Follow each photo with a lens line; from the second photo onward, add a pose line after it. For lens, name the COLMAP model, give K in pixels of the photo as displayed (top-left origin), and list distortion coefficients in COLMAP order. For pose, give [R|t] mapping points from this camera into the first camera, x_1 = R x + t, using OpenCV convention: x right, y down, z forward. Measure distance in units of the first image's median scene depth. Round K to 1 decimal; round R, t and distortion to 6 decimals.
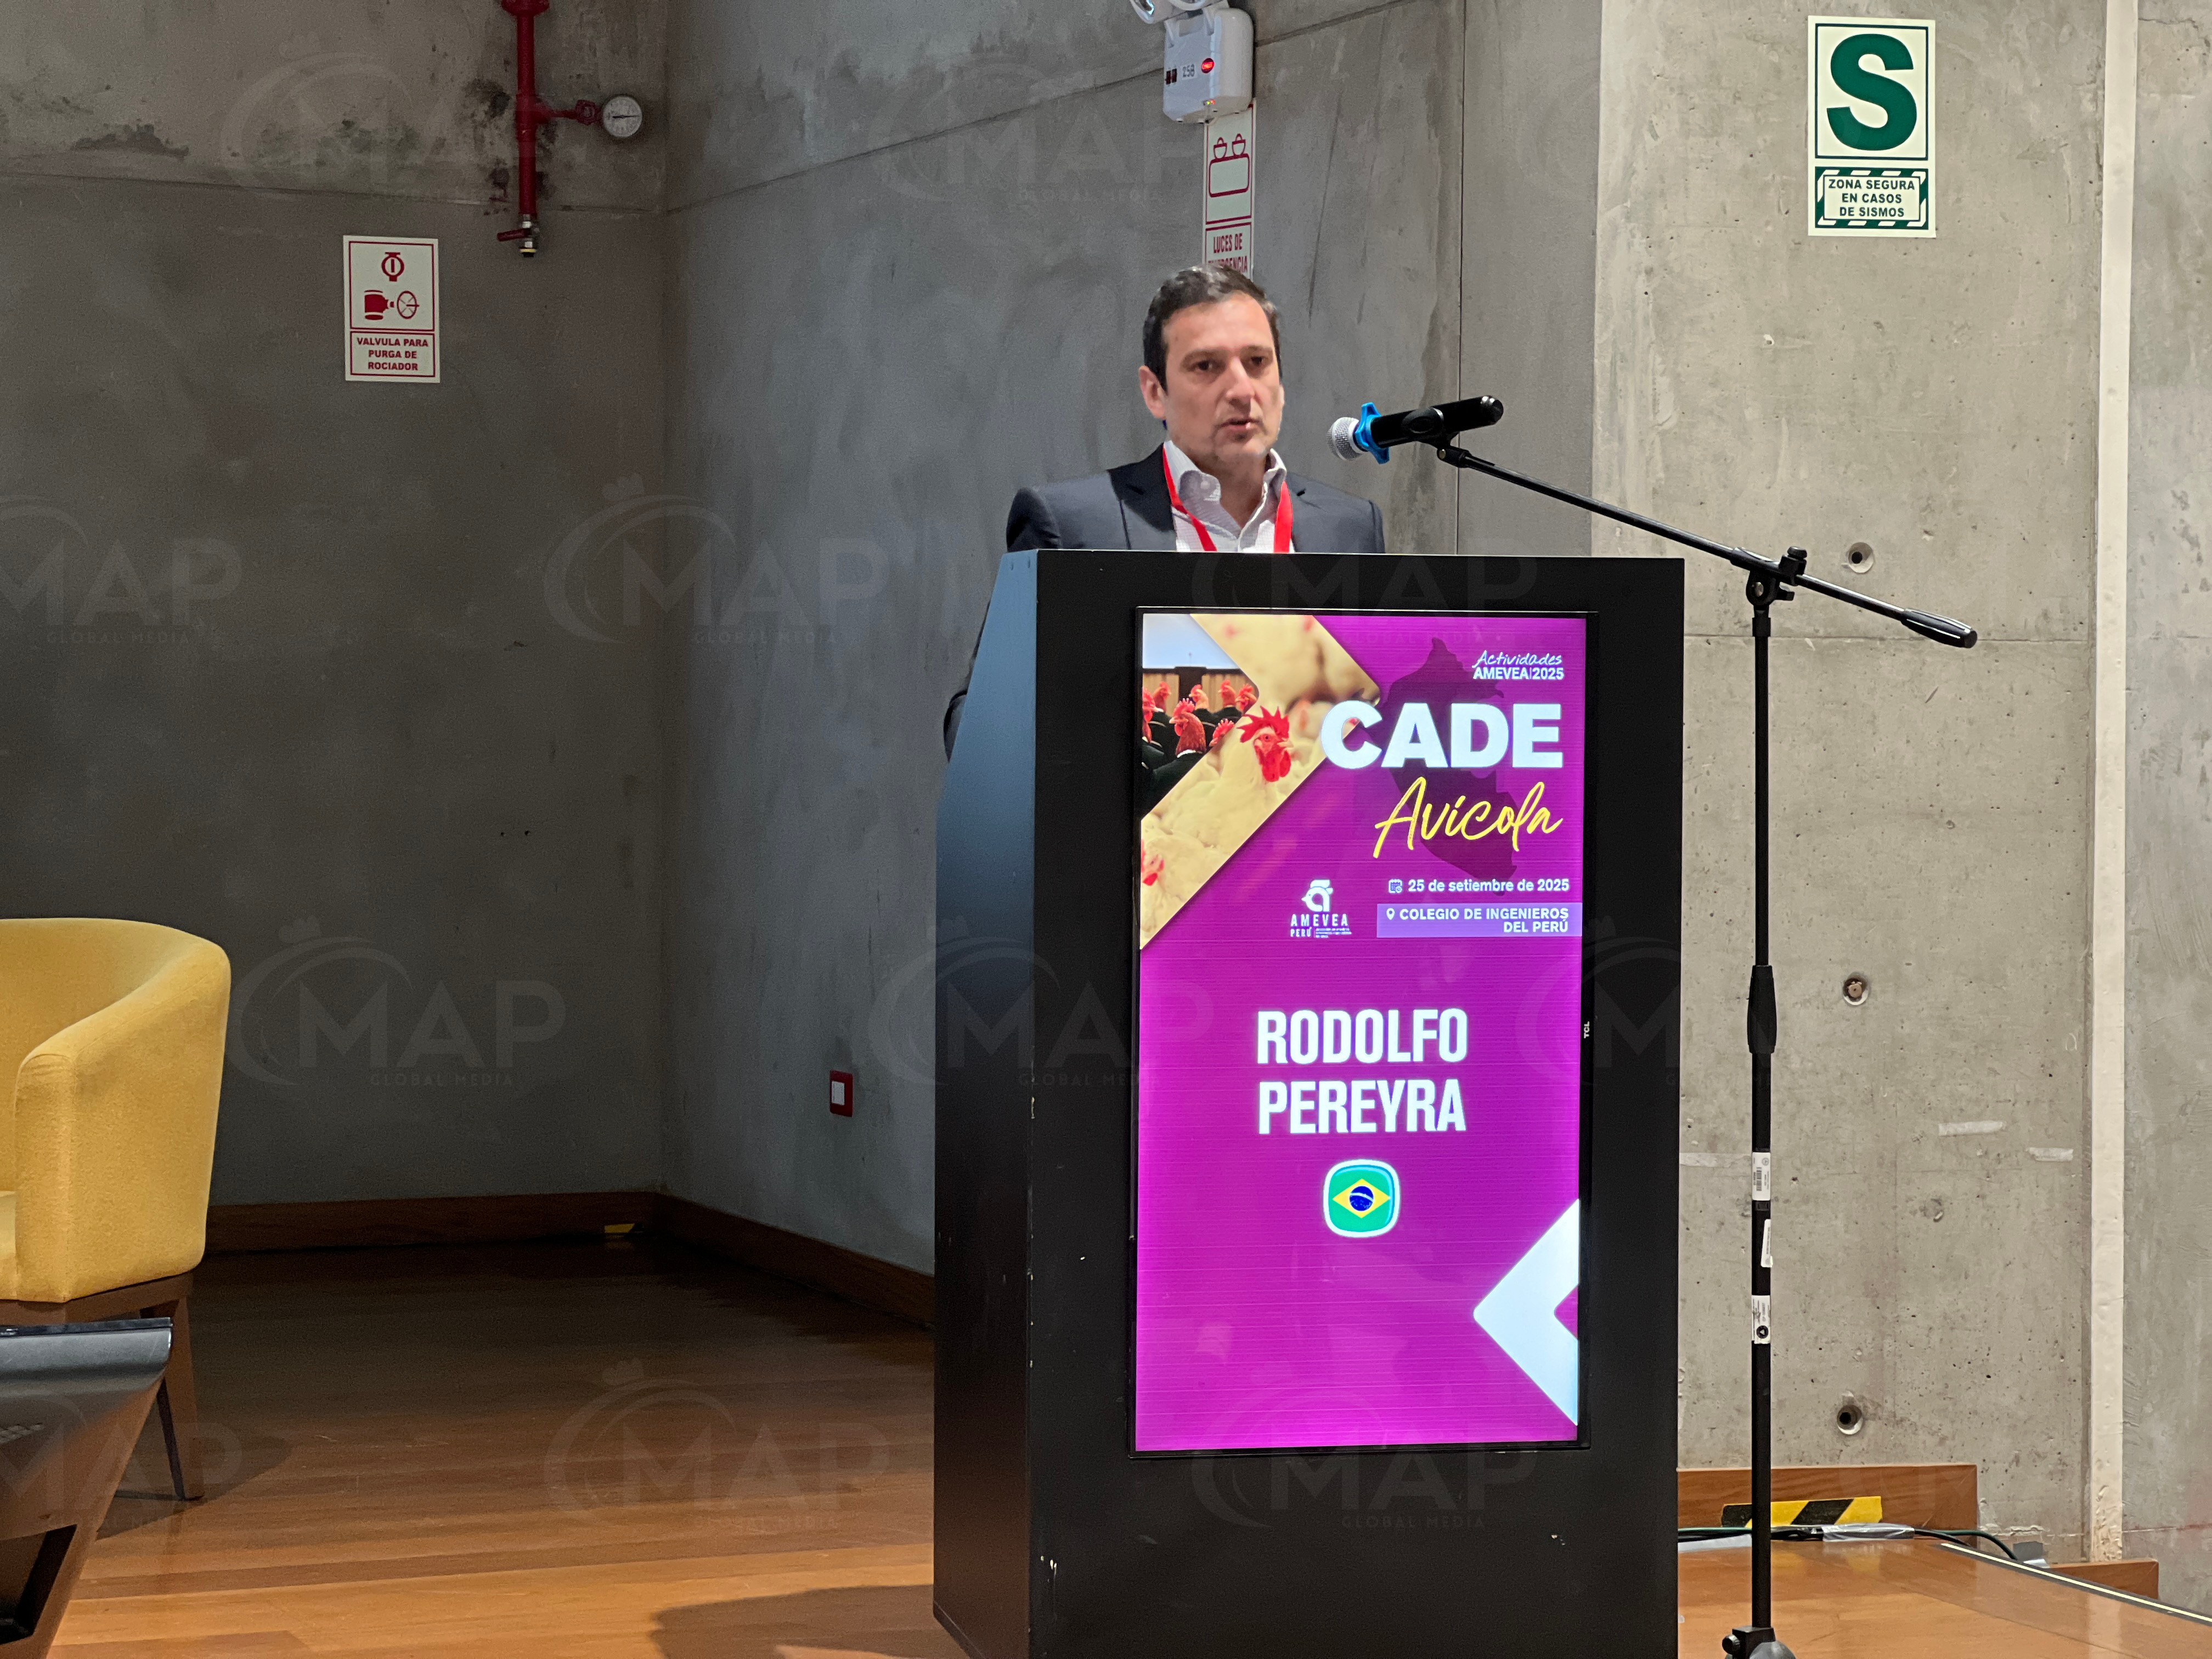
lens RADIAL K [[4884.9, 0, 1106.0], [0, 4884.9, 824.6], [0, 0, 1]] dist [0.128605, 0.000000]
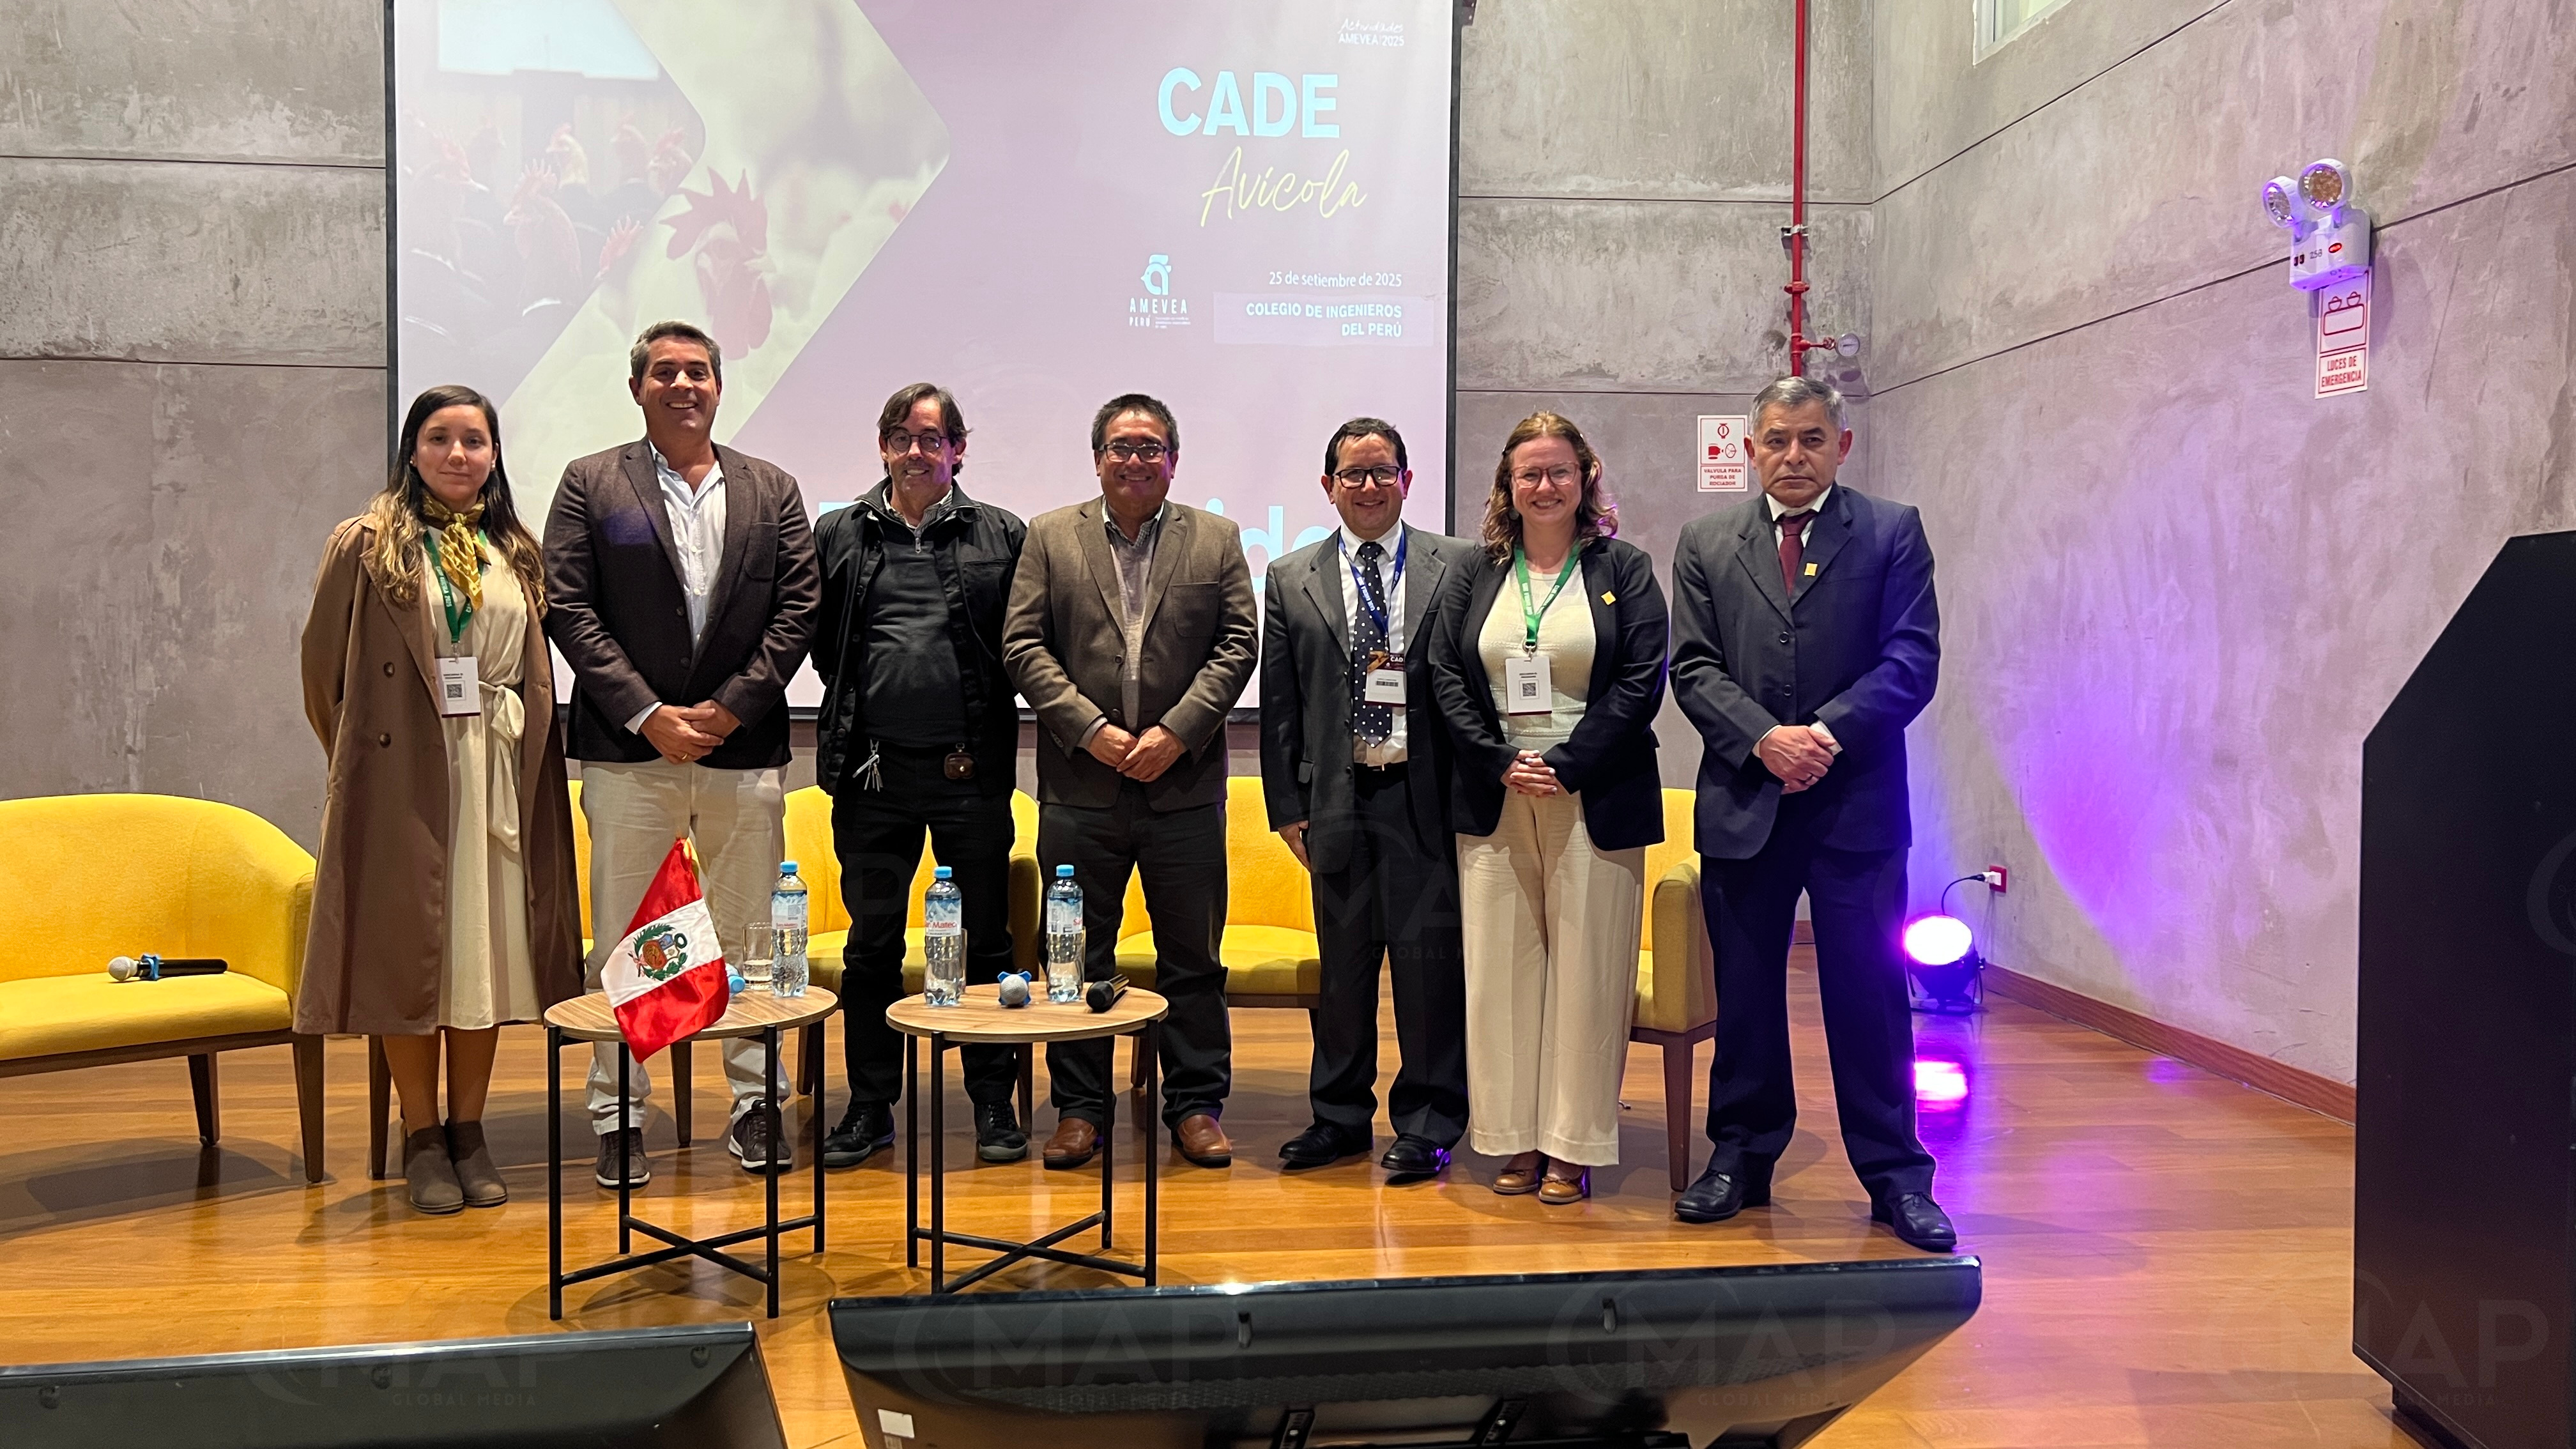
lens RADIAL K [[1949.4, 0, 1269.5], [0, 1949.4, 739.2], [0, 0, 1]] dist [0.054099, -0.061506]
pose [[0.952465, 0.005836, -0.304593, -0.081668], [-0.000503, 0.999845, 0.017583, -0.007456], [0.304648, -0.016594, 0.952320, 0.222504]]
